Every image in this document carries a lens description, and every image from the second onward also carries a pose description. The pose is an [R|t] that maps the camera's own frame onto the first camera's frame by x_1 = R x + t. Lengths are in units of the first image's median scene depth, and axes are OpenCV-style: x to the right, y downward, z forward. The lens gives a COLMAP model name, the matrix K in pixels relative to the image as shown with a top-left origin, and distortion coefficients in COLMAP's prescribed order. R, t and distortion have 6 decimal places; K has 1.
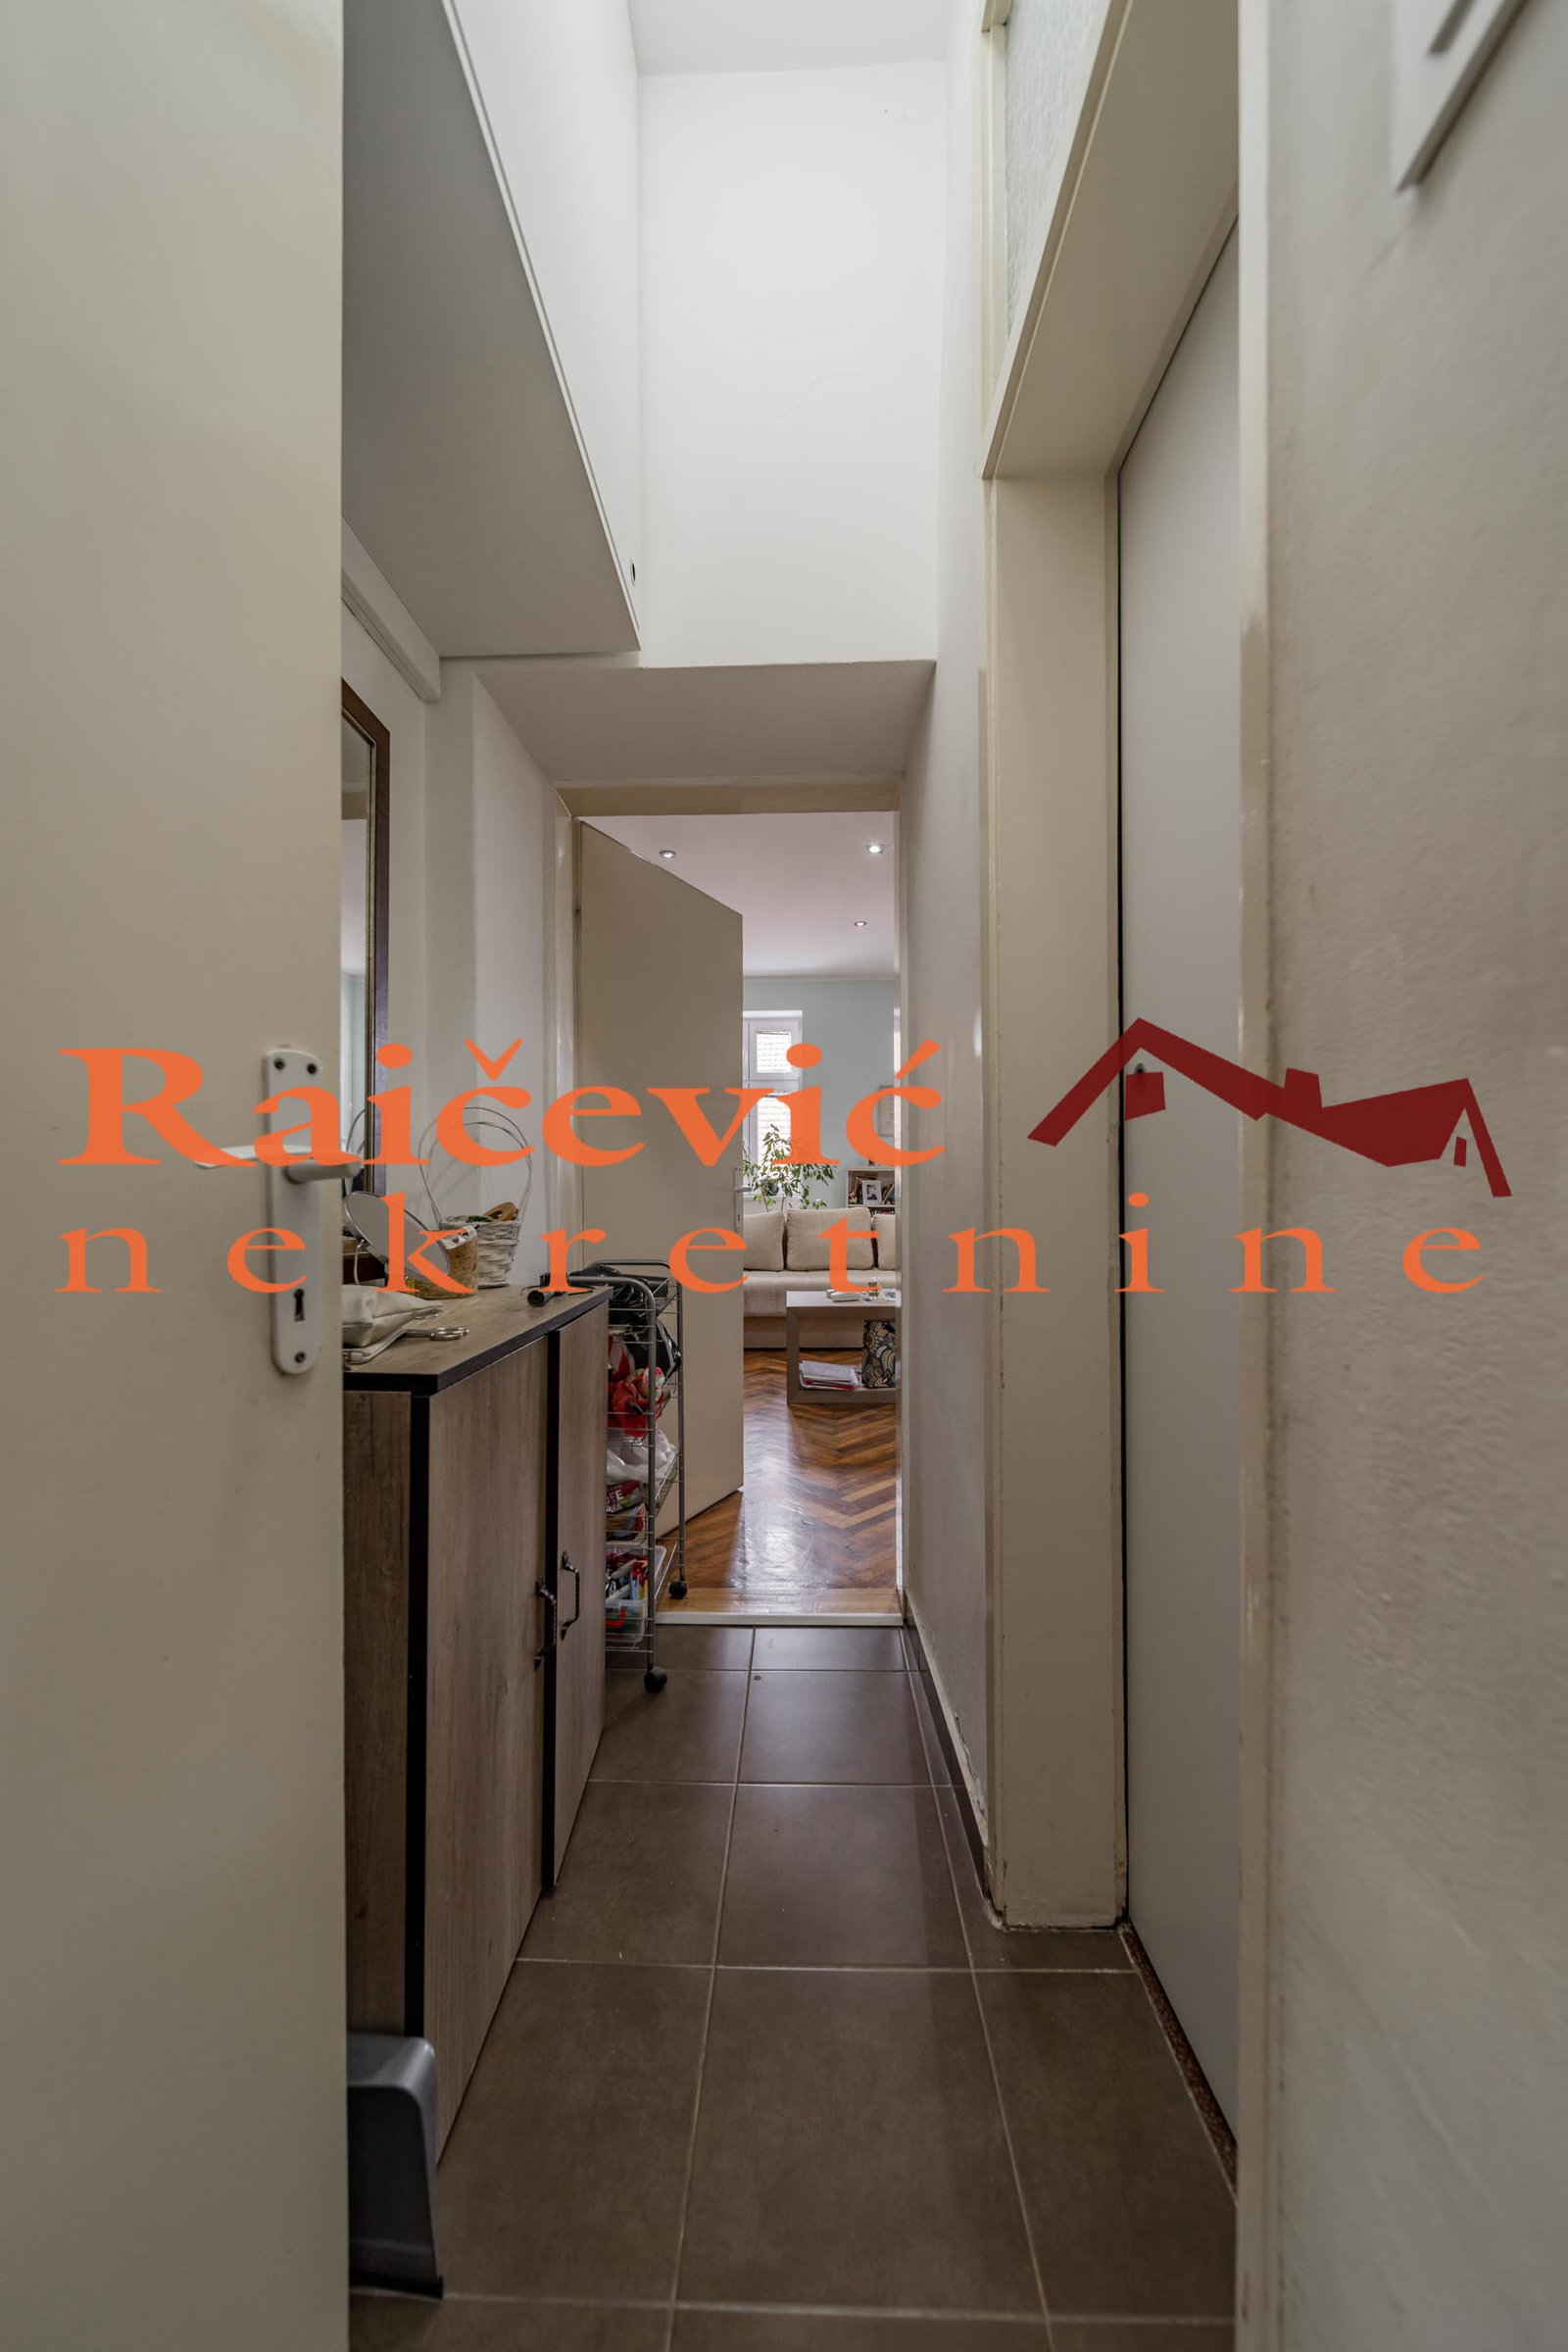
lens RADIAL K [[826.9, 0, 782.0], [0, 826.9, 1181.2], [0, 0, 1]] dist [0.003474, -0.001200]
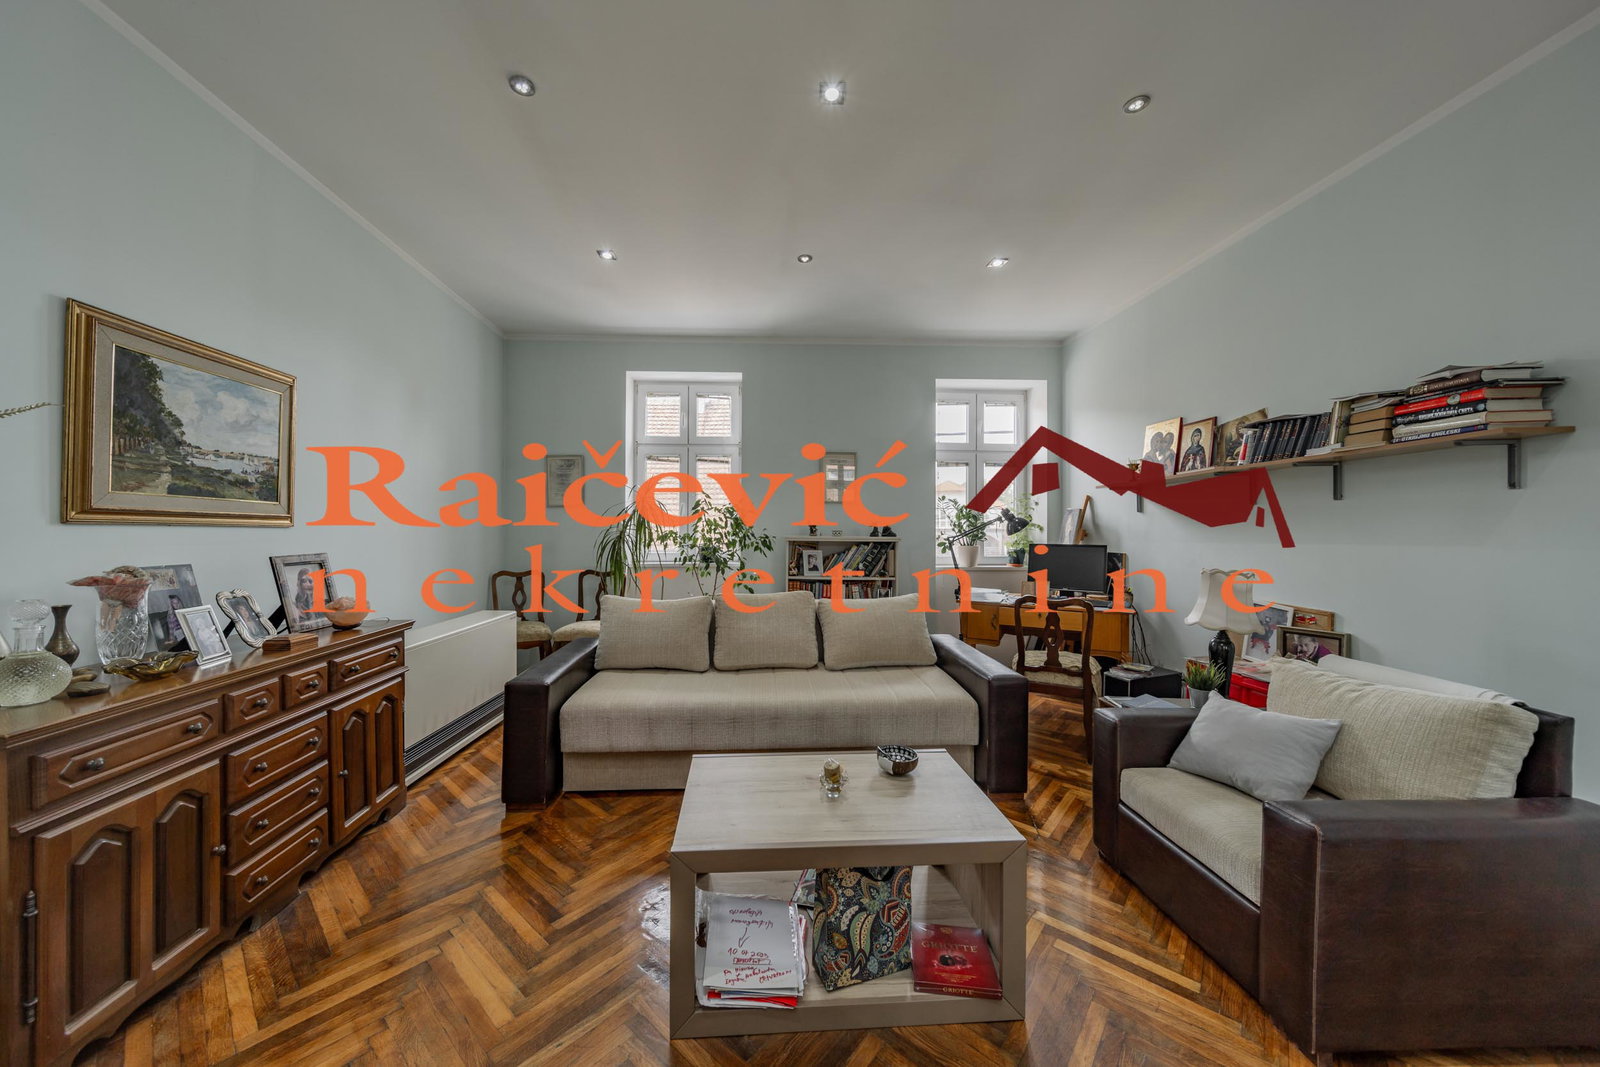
lens RADIAL K [[562.5, 0, 785.3], [0, 562.5, 529.6], [0, 0, 1]] dist [0.003474, -0.001200]
pose [[0.997001, 0.006229, 0.077136, 0.029179], [-0.006664, 0.999963, 0.005383, -0.030456], [-0.077100, -0.005881, 0.997006, 0.389554]]
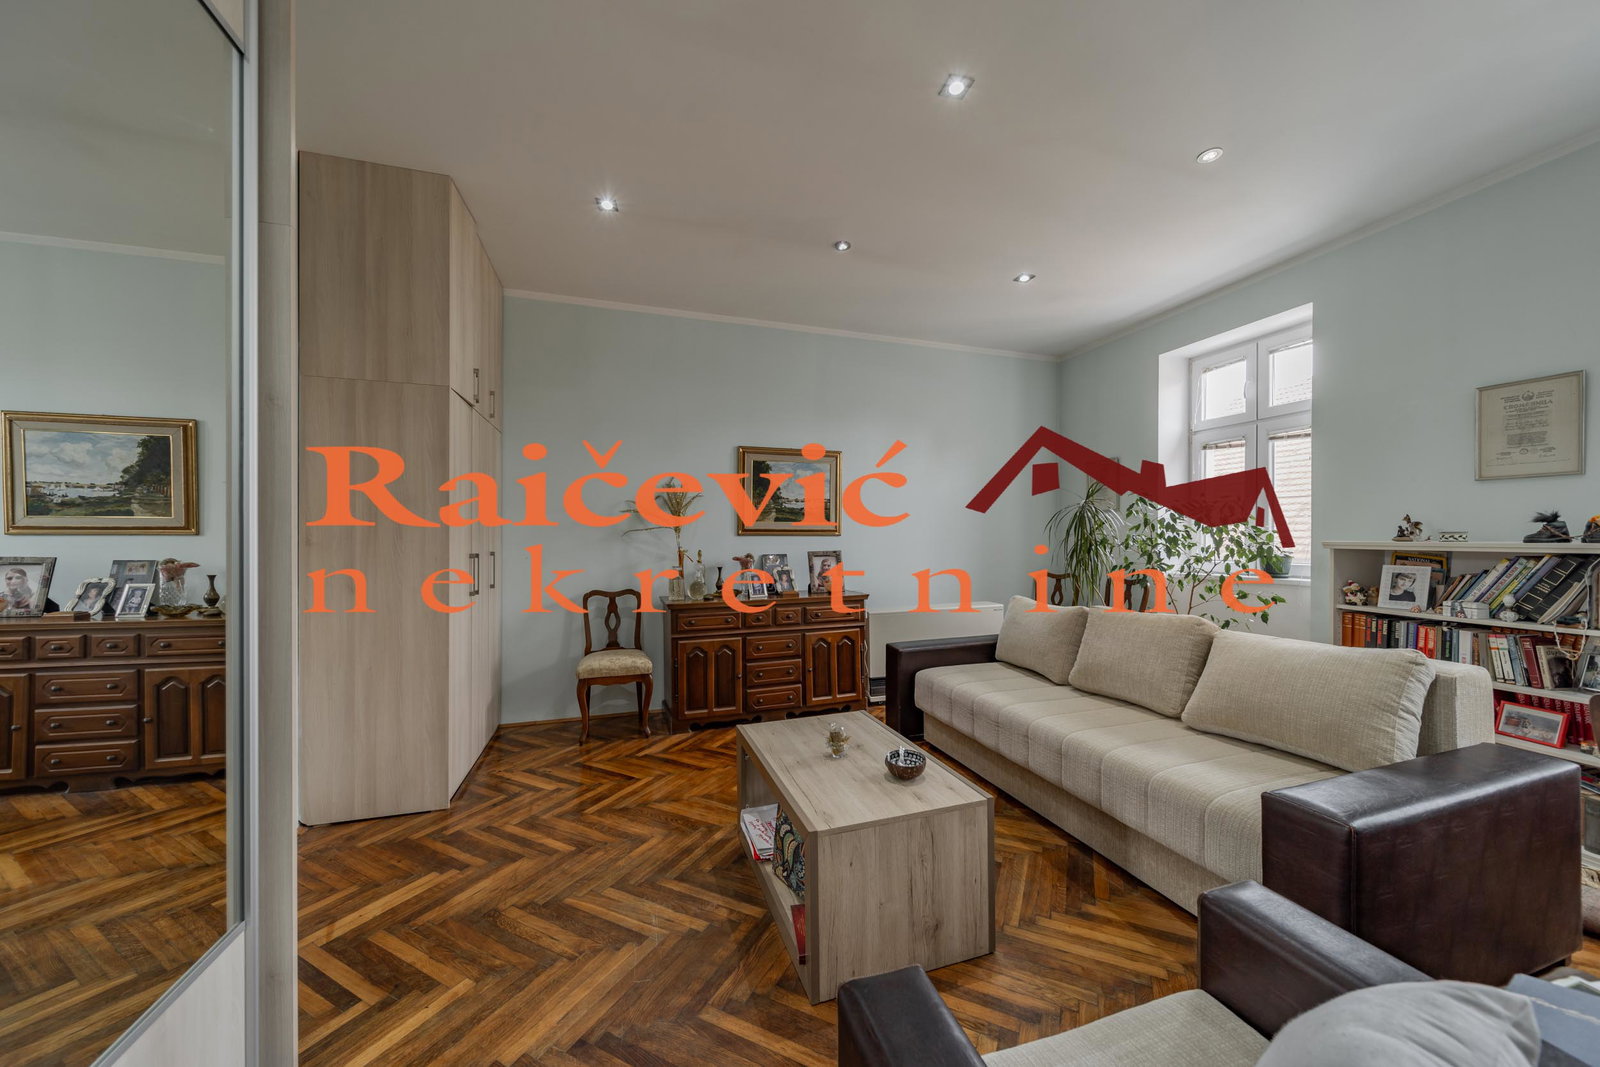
lens RADIAL K [[562.5, 0, 791.6], [0, 562.5, 538.5], [0, 0, 1]] dist [0.003474, -0.001200]
pose [[0.317094, 0.002362, -0.948391, 0.365278], [0.013001, 0.999892, 0.006837, -0.030037], [0.948305, -0.014498, 0.317029, 0.527723]]
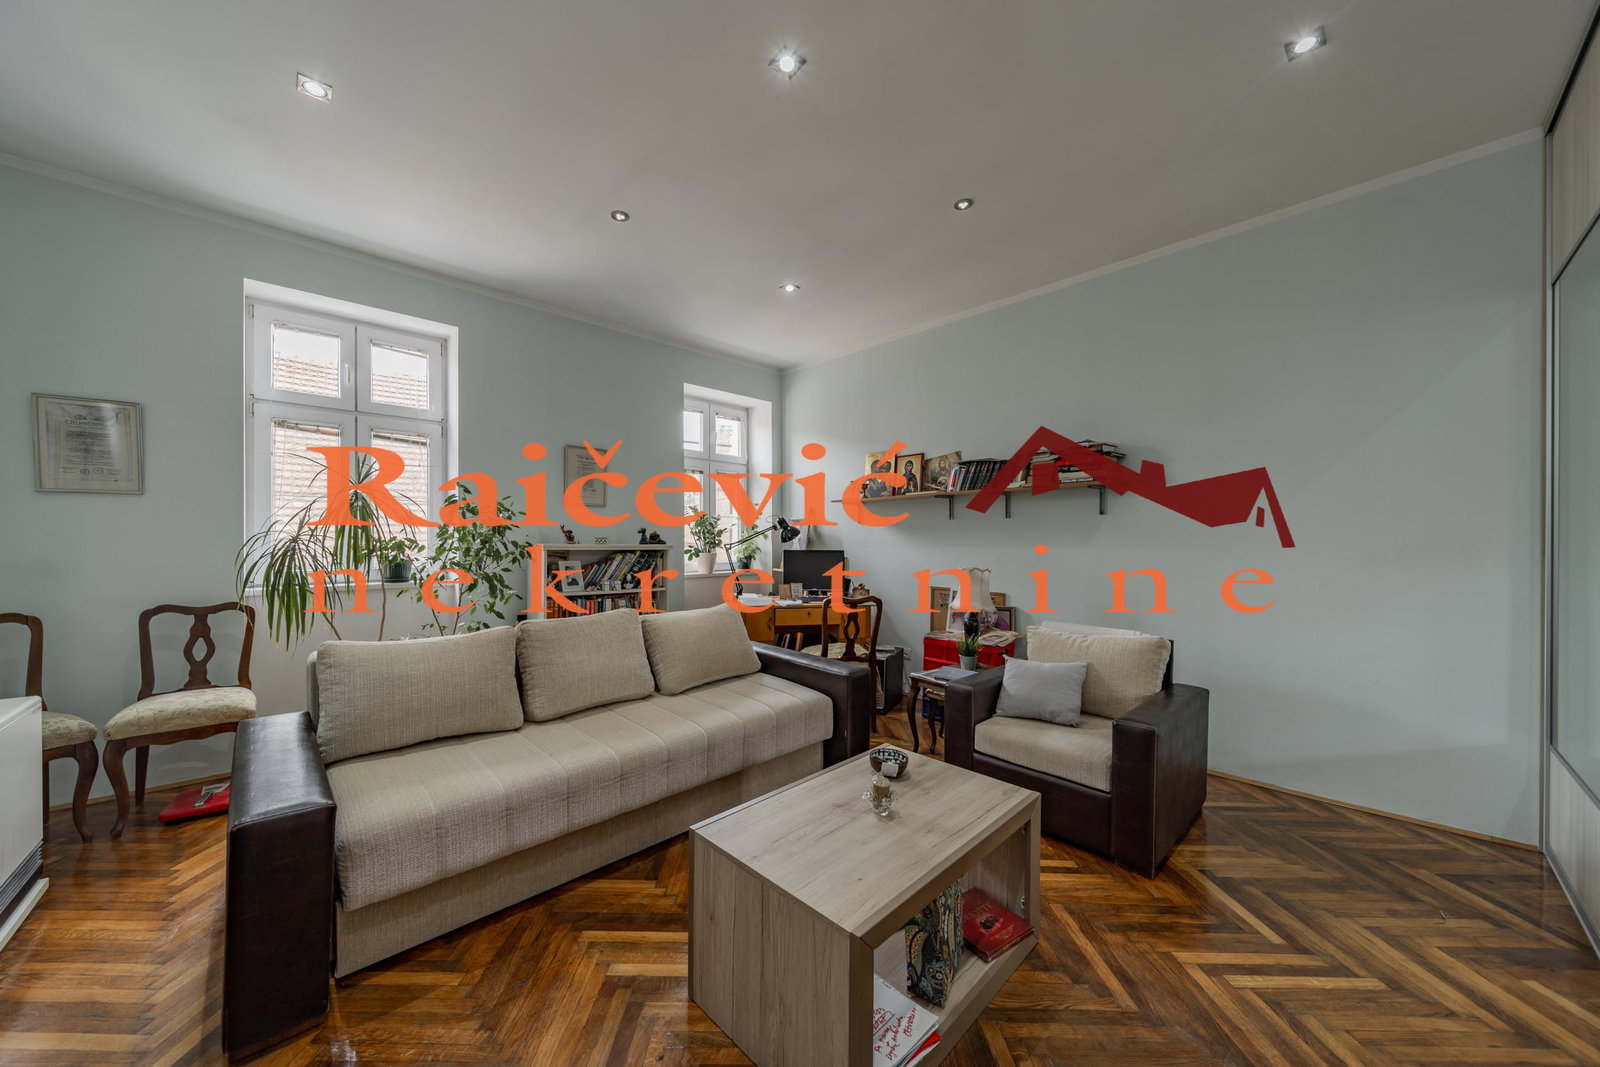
lens RADIAL K [[562.5, 0, 800.5], [0, 562.5, 540.7], [0, 0, 1]] dist [0.003474, -0.001200]
pose [[0.697565, 0.003873, 0.716511, -0.136379], [-0.012309, 0.999903, 0.006579, -0.029335], [-0.716415, -0.013409, 0.697545, 0.501110]]
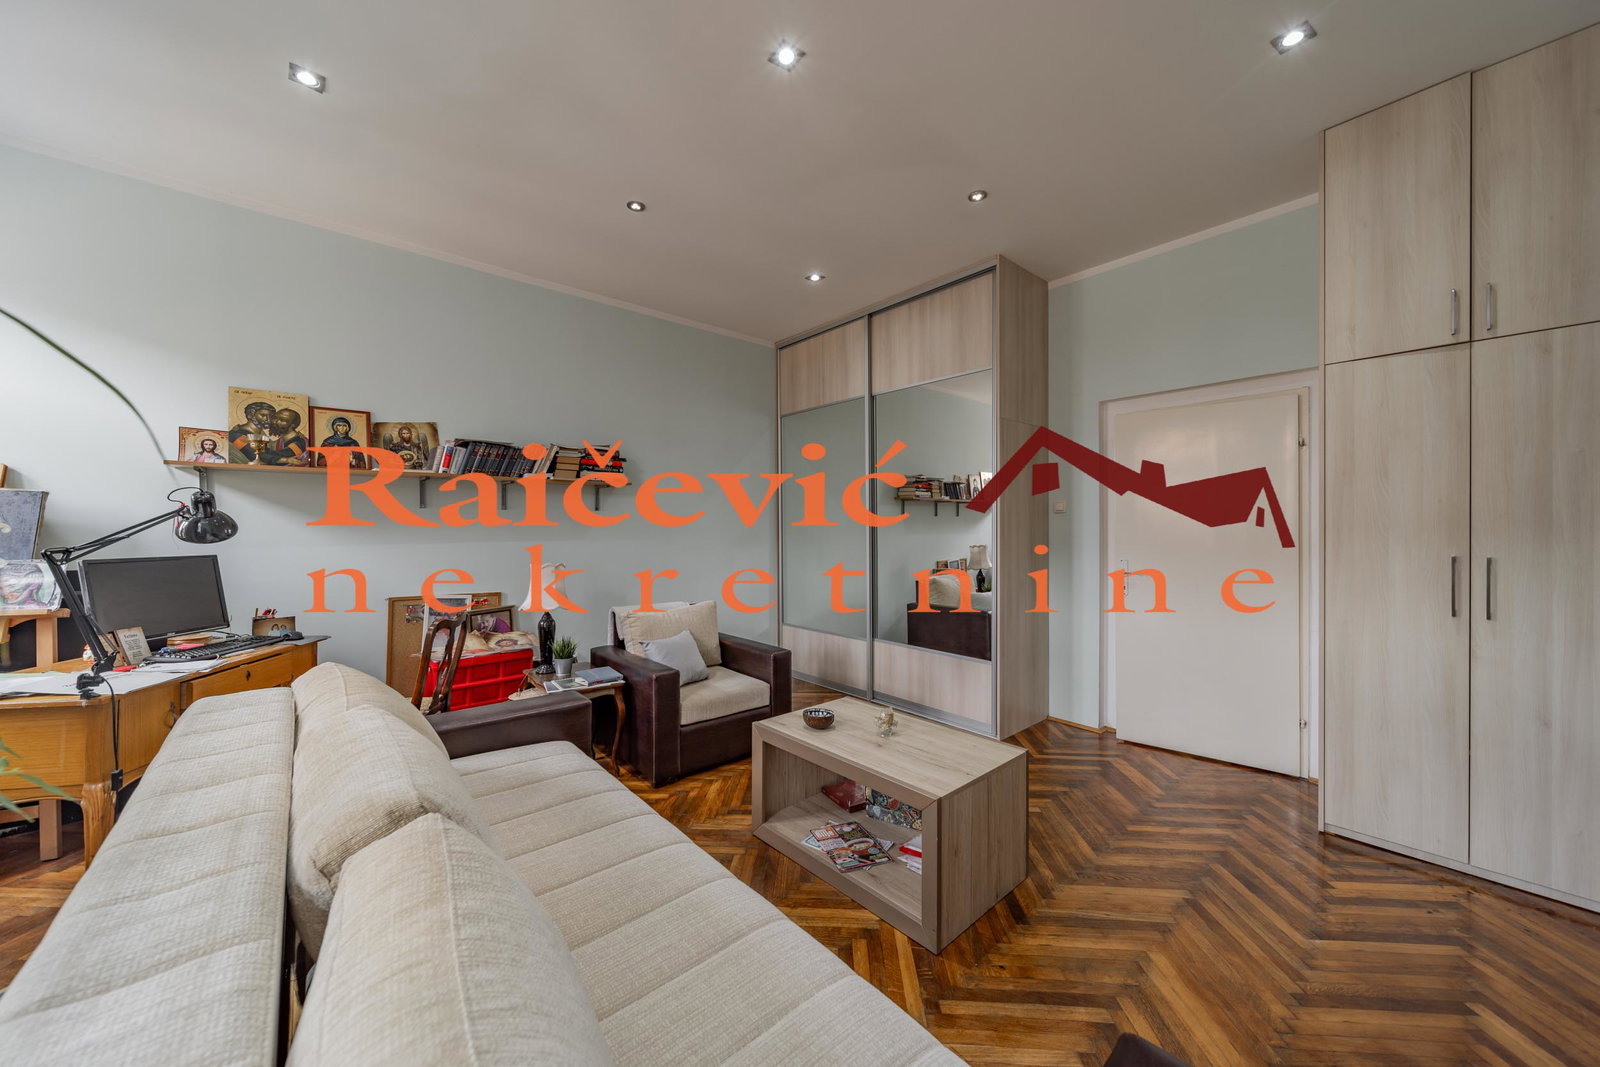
lens RADIAL K [[562.5, 0, 787.3], [0, 562.5, 532.9], [0, 0, 1]] dist [0.003474, -0.001200]
pose [[-0.654008, 0.005194, 0.756470, -0.148739], [-0.001869, 0.999962, -0.008482, -0.024985], [-0.756485, -0.006961, -0.653974, 0.920985]]
